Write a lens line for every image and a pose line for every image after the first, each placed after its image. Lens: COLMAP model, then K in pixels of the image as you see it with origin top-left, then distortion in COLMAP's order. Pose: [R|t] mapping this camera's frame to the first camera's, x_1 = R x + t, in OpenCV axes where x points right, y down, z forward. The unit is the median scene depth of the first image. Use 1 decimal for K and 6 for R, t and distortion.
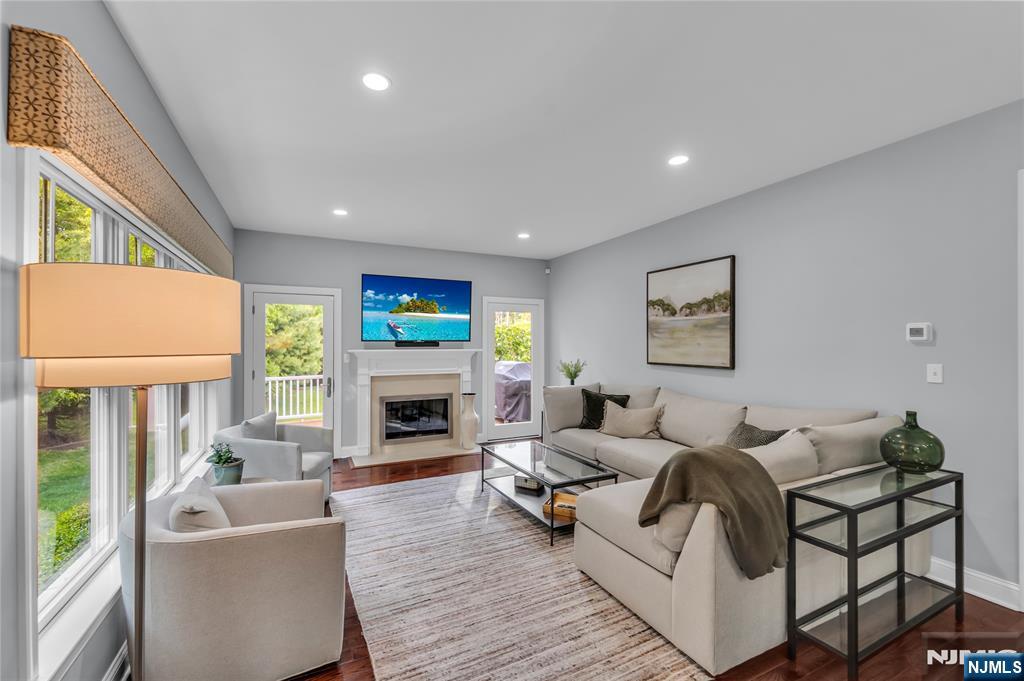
lens RADIAL K [[419.1, 0, 489.5], [0, 419.1, 337.2], [0, 0, 1]] dist [-0.003234, -0.000704]
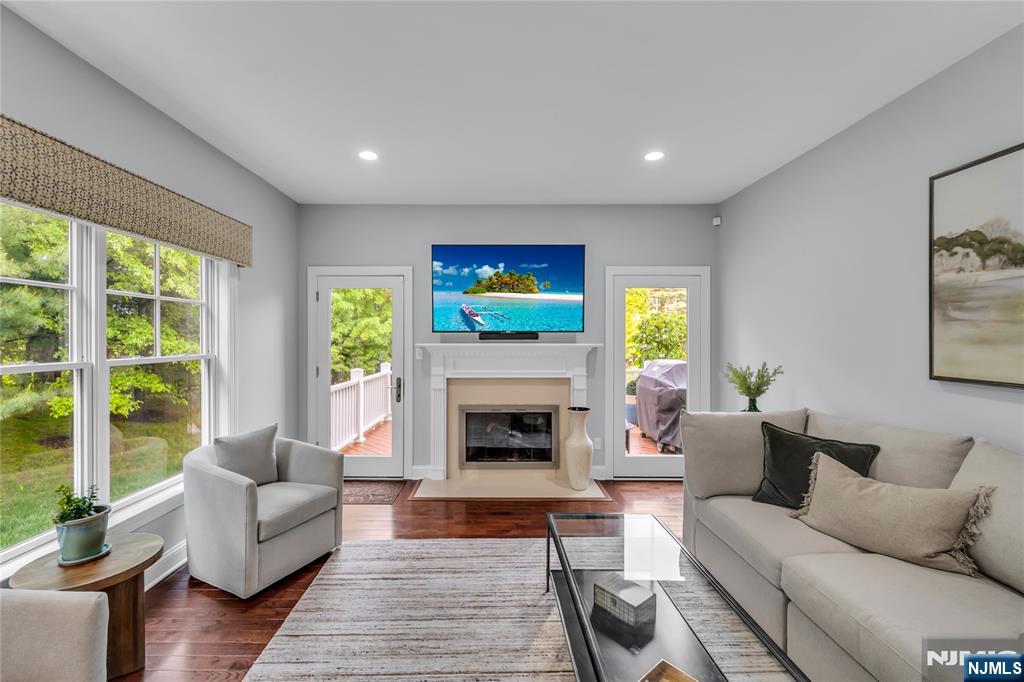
lens RADIAL K [[419.1, 0, 496.8], [0, 419.1, 336.2], [0, 0, 1]] dist [-0.003234, -0.000704]
pose [[0.910470, 0.001028, -0.413573, 0.121023], [0.004995, 0.999897, 0.013483, 0.007418], [0.413544, -0.014342, 0.910371, 0.350118]]
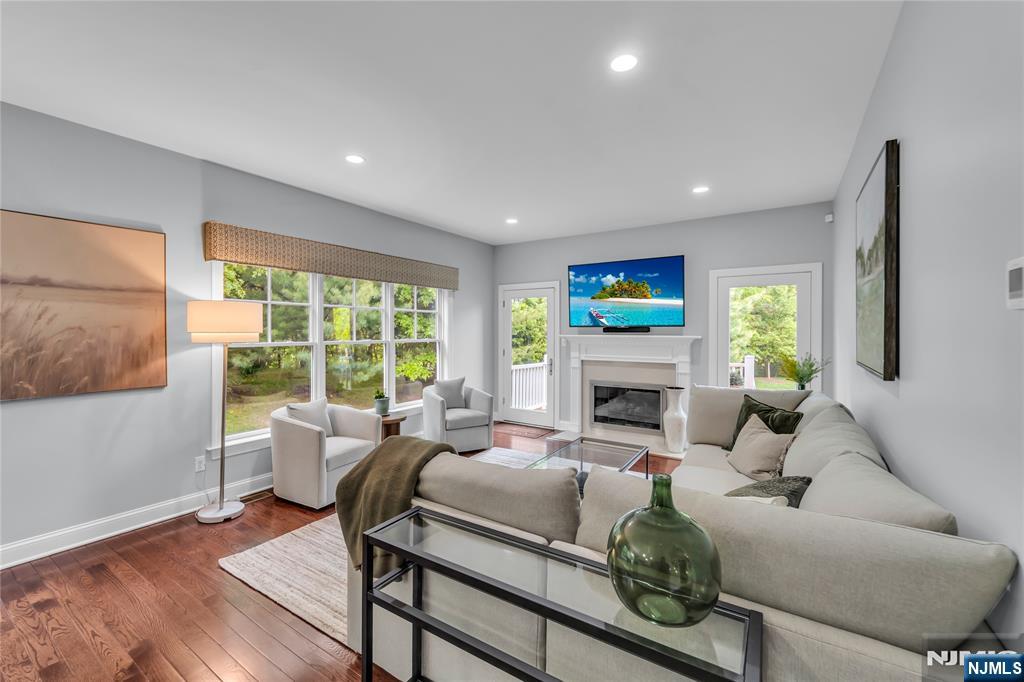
lens RADIAL K [[430.7, 0, 502.6], [0, 430.7, 336.6], [0, 0, 1]] dist [0.001837, 0.000147]
pose [[0.527076, 0.014345, -0.849697, 0.552256], [0.009301, 0.999700, 0.022647, 0.007972], [0.849767, -0.019839, 0.526785, 0.262299]]
